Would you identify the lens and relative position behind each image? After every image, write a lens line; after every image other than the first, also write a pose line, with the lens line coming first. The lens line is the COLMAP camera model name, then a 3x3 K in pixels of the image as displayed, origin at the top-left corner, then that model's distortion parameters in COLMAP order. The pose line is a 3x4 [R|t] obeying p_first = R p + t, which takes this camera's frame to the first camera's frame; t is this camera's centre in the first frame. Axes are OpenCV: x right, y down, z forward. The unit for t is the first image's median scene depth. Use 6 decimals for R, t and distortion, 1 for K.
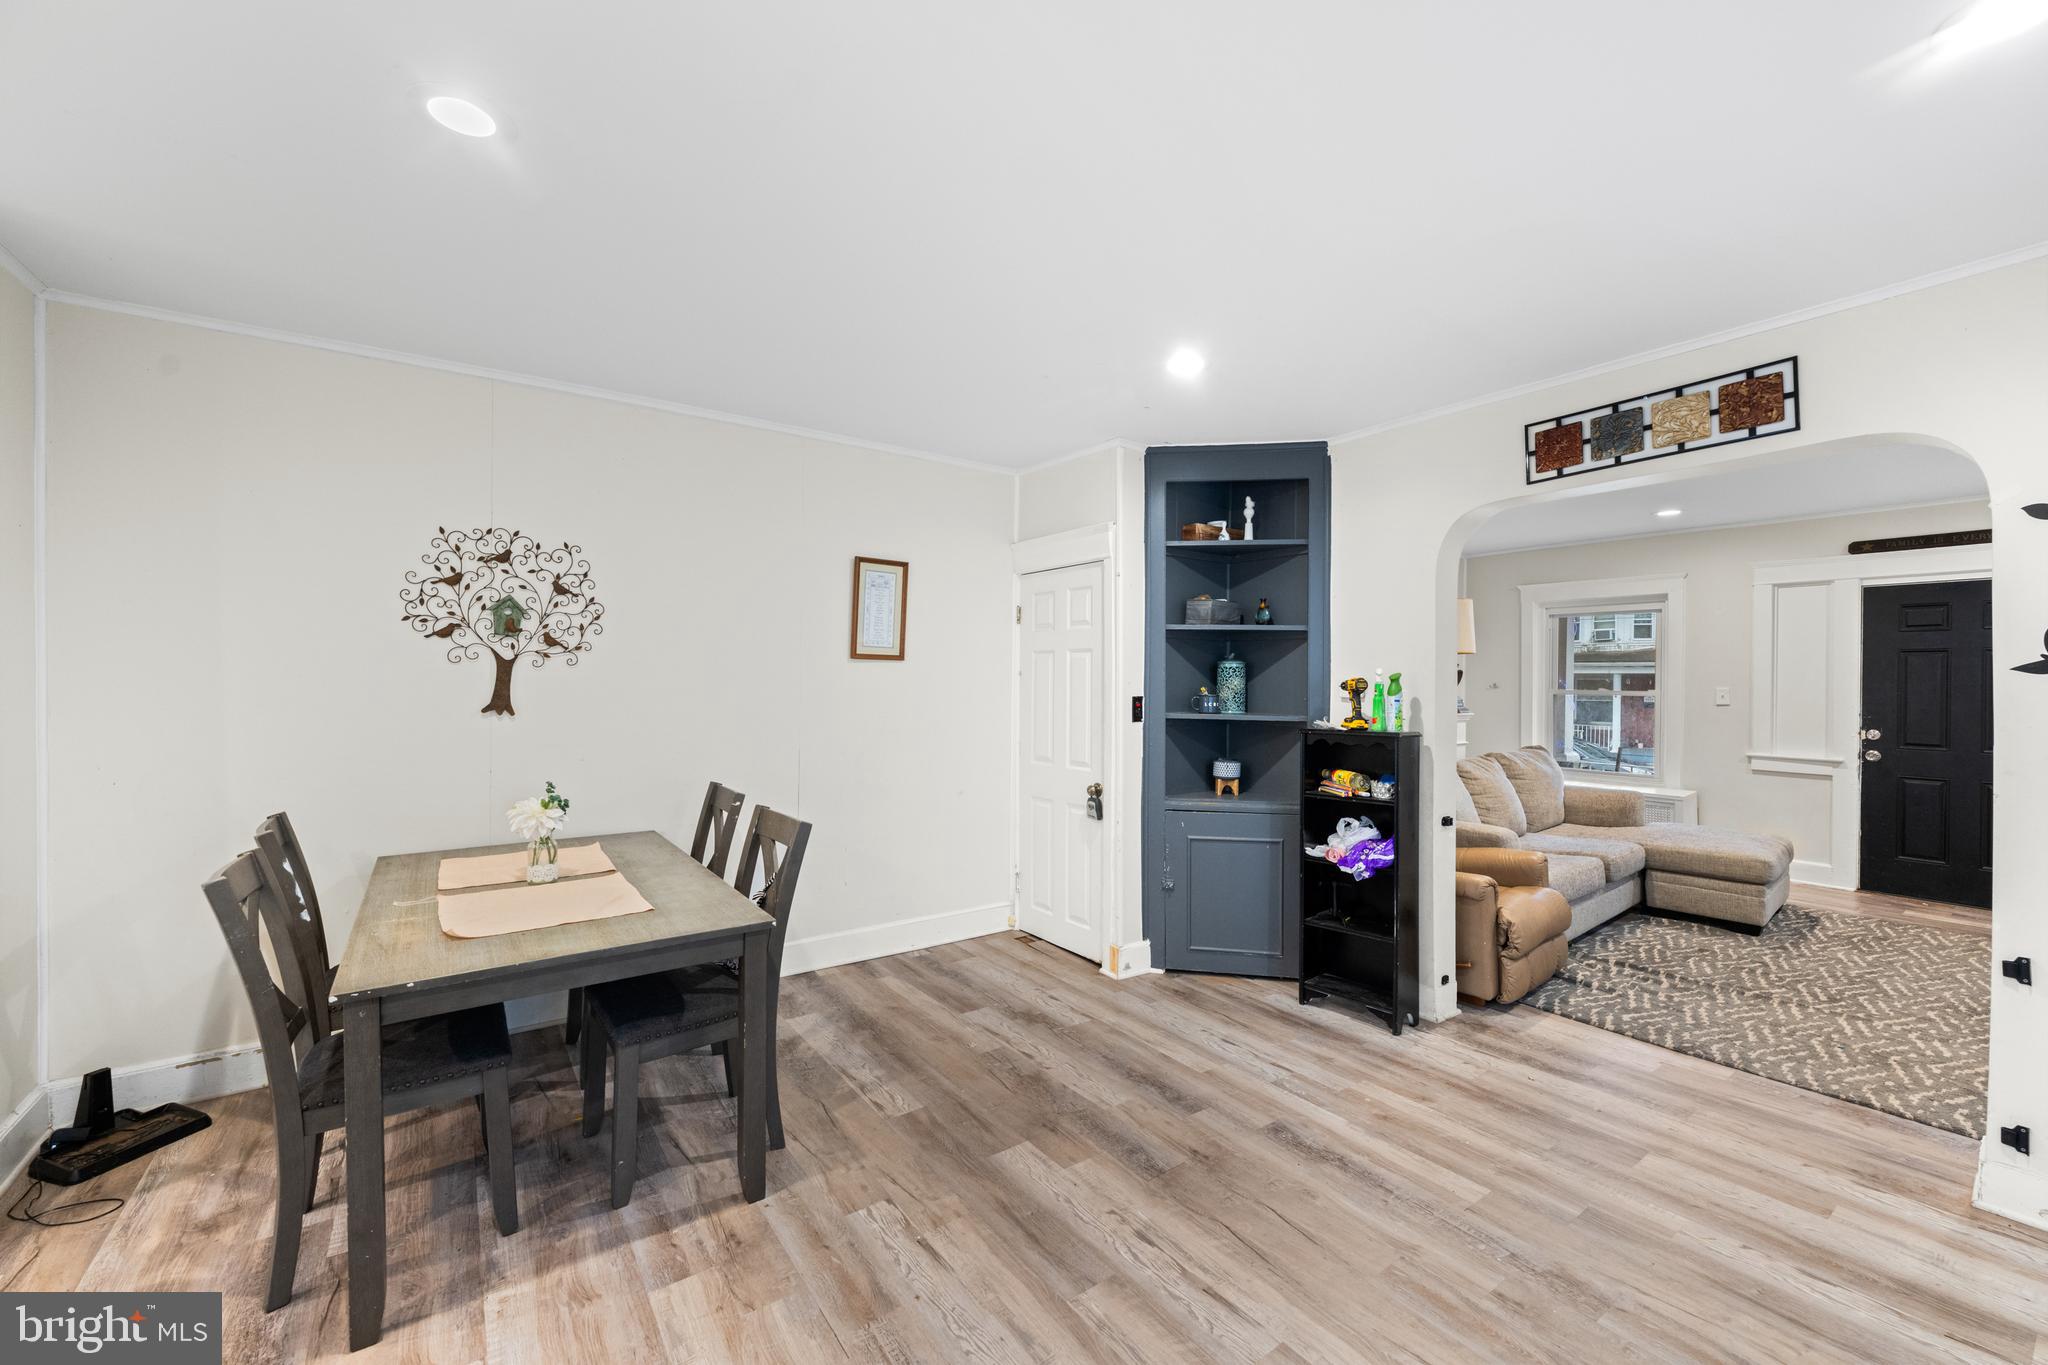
lens RADIAL K [[817.7, 0, 1011.0], [0, 817.7, 683.4], [0, 0, 1]] dist [0.000961, -0.000706]
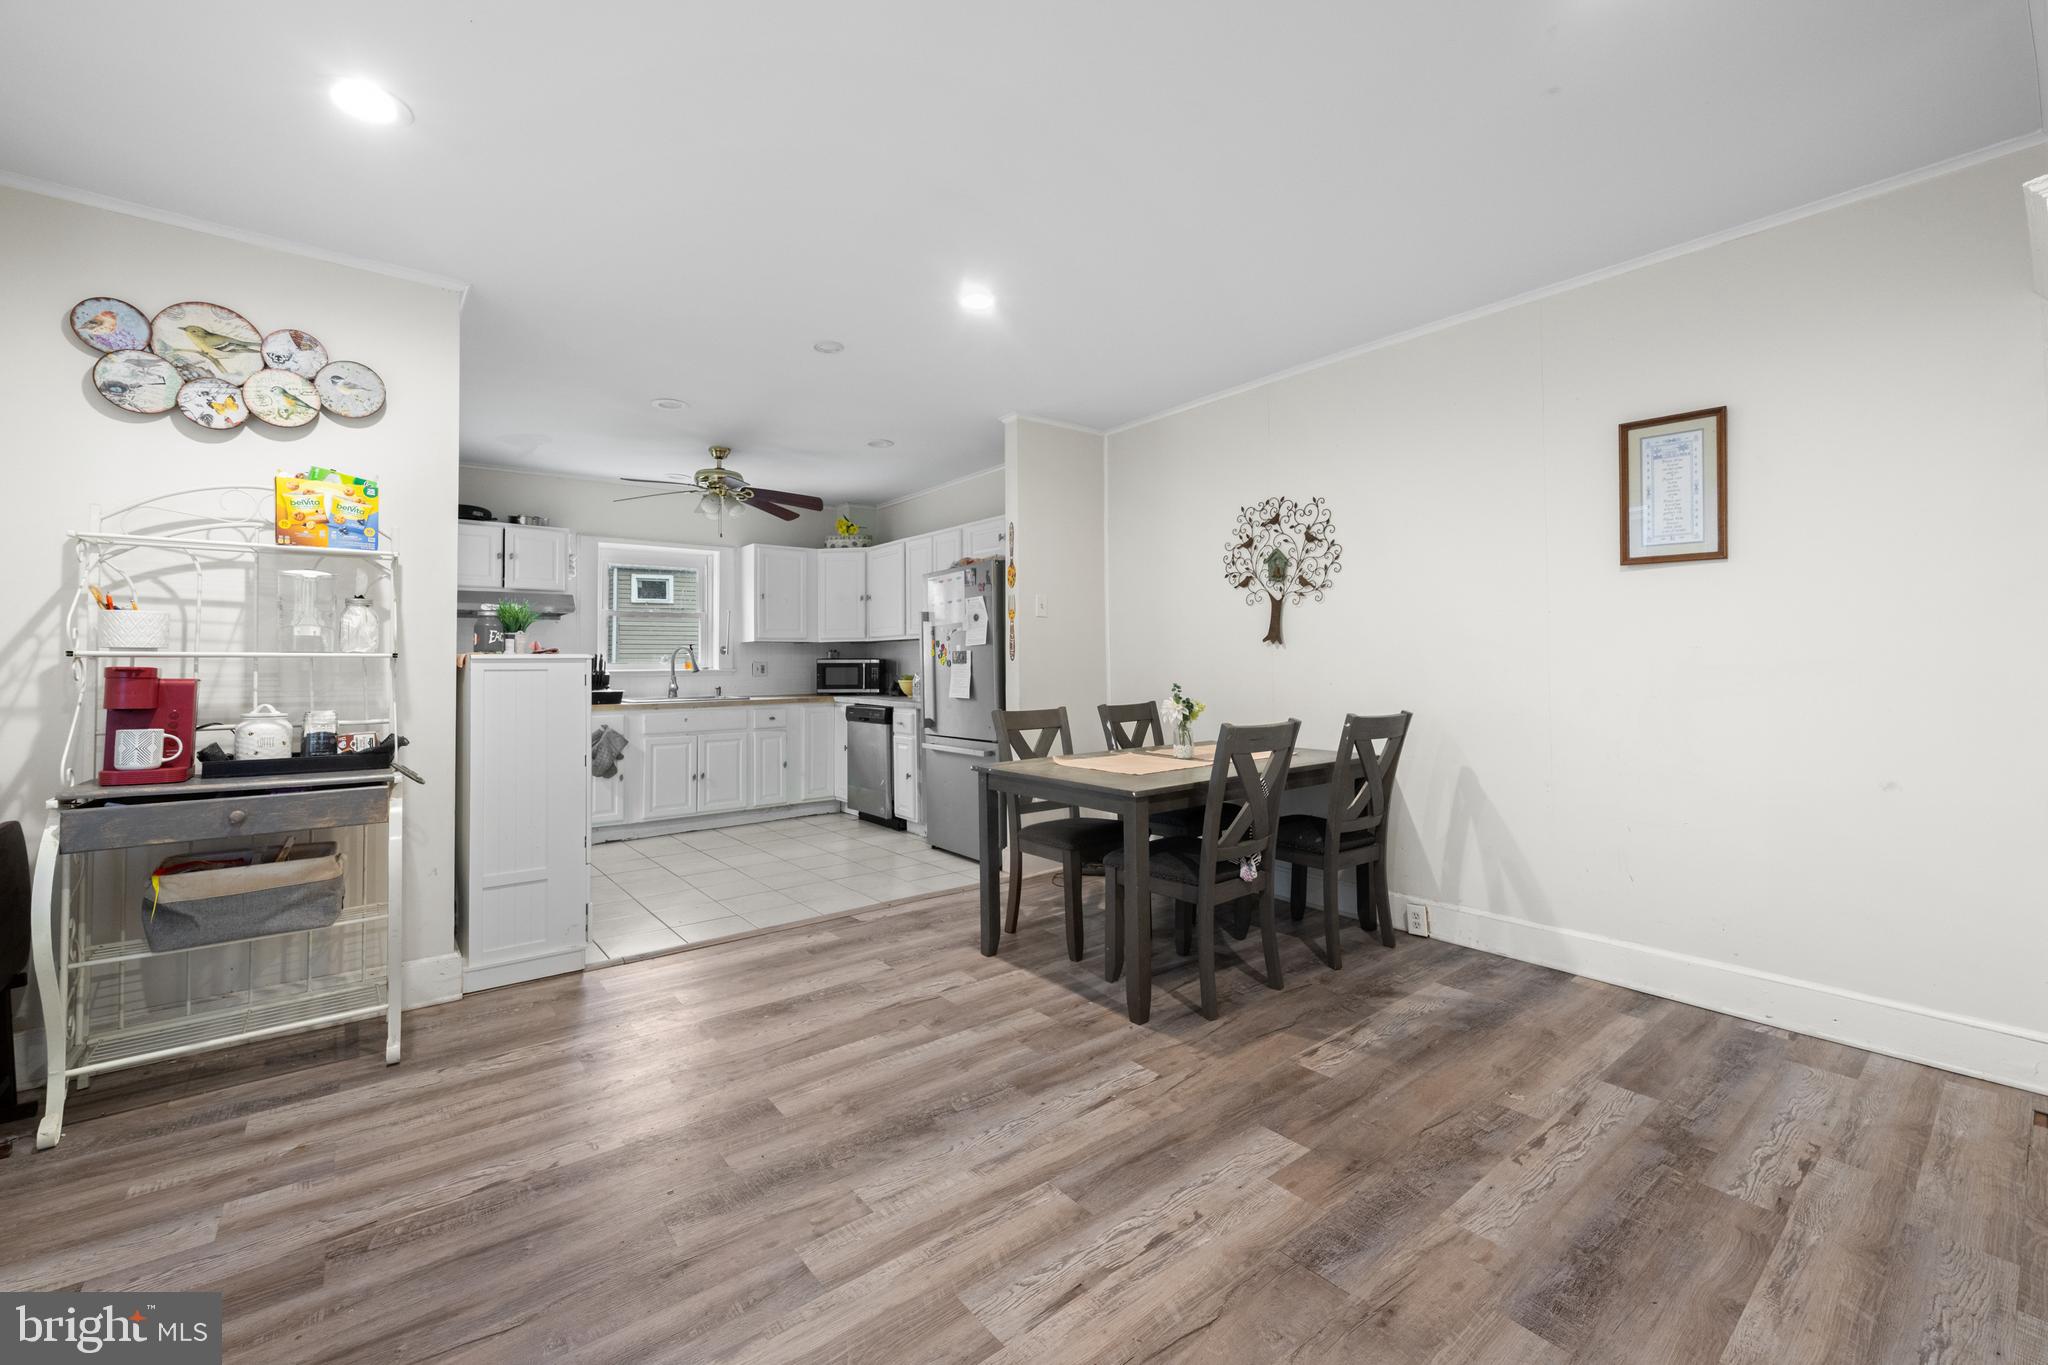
lens RADIAL K [[817.7, 0, 1008.2], [0, 817.7, 643.2], [0, 0, 1]] dist [0.000961, -0.000706]
pose [[0.052275, -0.028822, -0.998217, 0.575598], [-0.000233, 0.999583, -0.028874, 0.068565], [0.998633, 0.001742, 0.052247, 0.478953]]
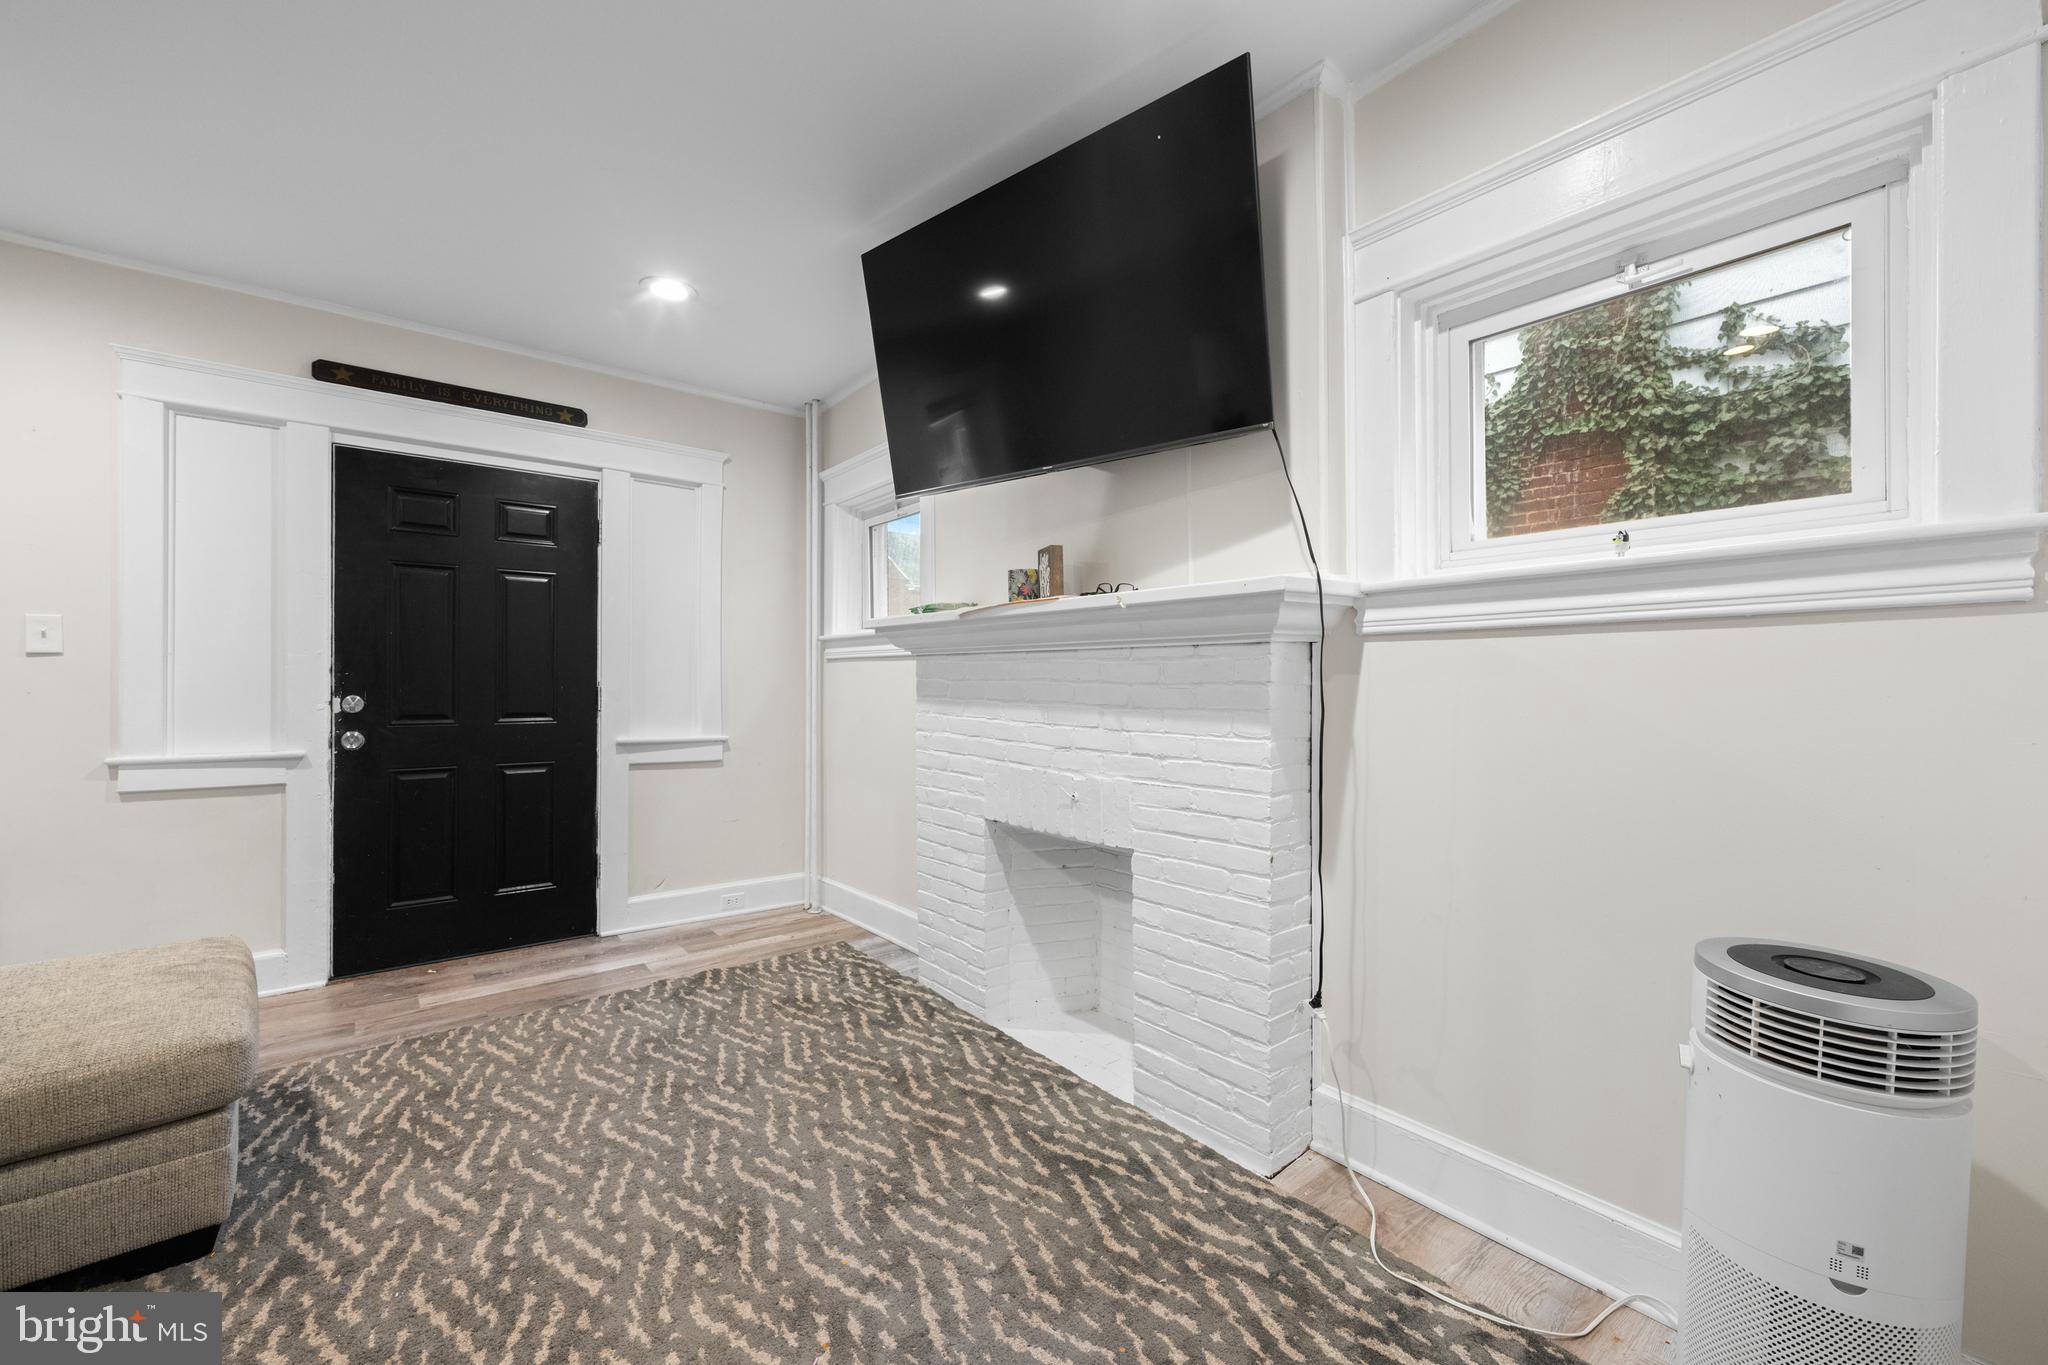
lens RADIAL K [[817.7, 0, 1016.9], [0, 817.7, 680.2], [0, 0, 1]] dist [0.000961, -0.000706]
pose [[-0.053349, -0.000373, 0.998576, 0.691056], [0.004727, 0.999989, 0.000626, 0.072831], [-0.998565, 0.004754, -0.053347, 0.857426]]
